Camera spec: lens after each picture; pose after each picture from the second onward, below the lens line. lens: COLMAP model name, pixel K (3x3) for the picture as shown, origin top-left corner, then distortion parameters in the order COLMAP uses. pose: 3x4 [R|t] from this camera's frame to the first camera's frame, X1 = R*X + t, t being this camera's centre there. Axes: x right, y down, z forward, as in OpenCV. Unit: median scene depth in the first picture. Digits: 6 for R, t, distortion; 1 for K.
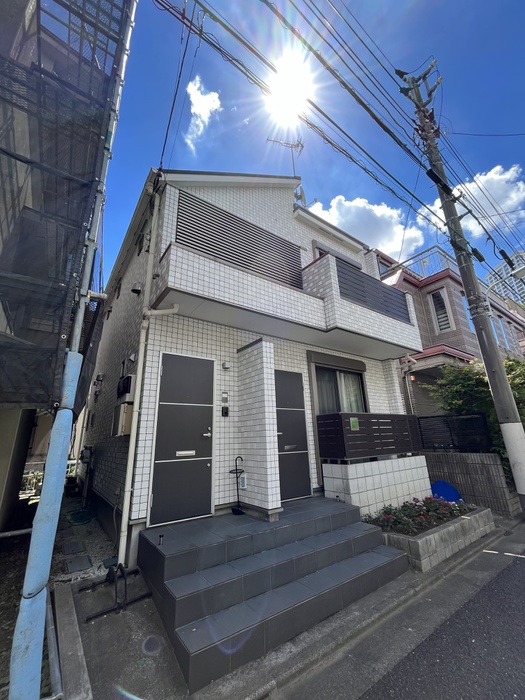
lens RADIAL K [[286.1, 0, 261.3], [0, 286.1, 348.1], [0, 0, 1]] dist [-0.003022, 0.000305]
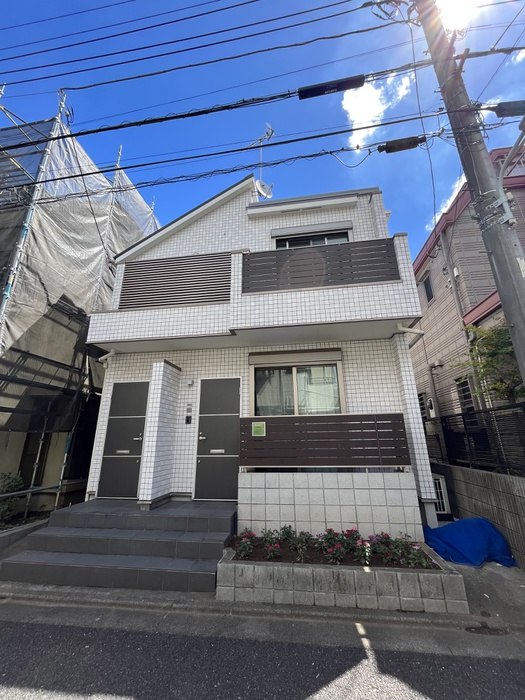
lens RADIAL K [[286.1, 0, 262.9], [0, 286.1, 348.2], [0, 0, 1]] dist [-0.003022, 0.000305]
pose [[0.716130, -0.191927, -0.671060, 1.190102], [0.202009, 0.977295, -0.063935, 0.088627], [0.668094, -0.089774, 0.738641, 0.426933]]
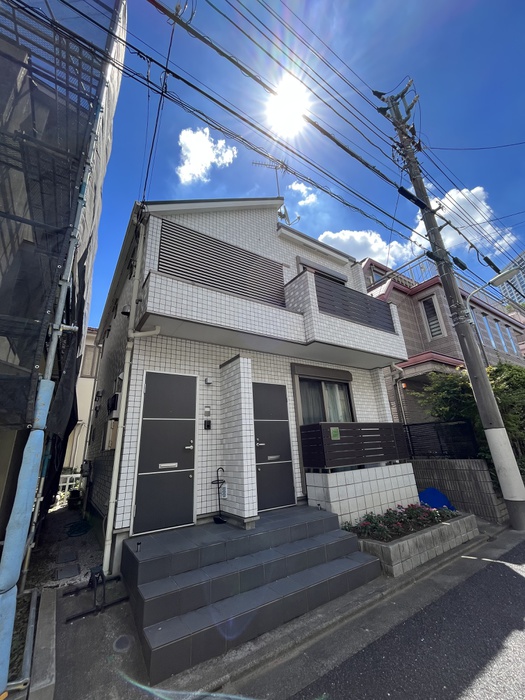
lens RADIAL K [[286.1, 0, 261.7], [0, 286.1, 348.0], [0, 0, 1]] dist [-0.003022, 0.000305]
pose [[0.999039, -0.032082, -0.029869, 0.119856], [0.031162, 0.999040, -0.030778, -0.024463], [0.030827, 0.029818, 0.999080, -0.062362]]
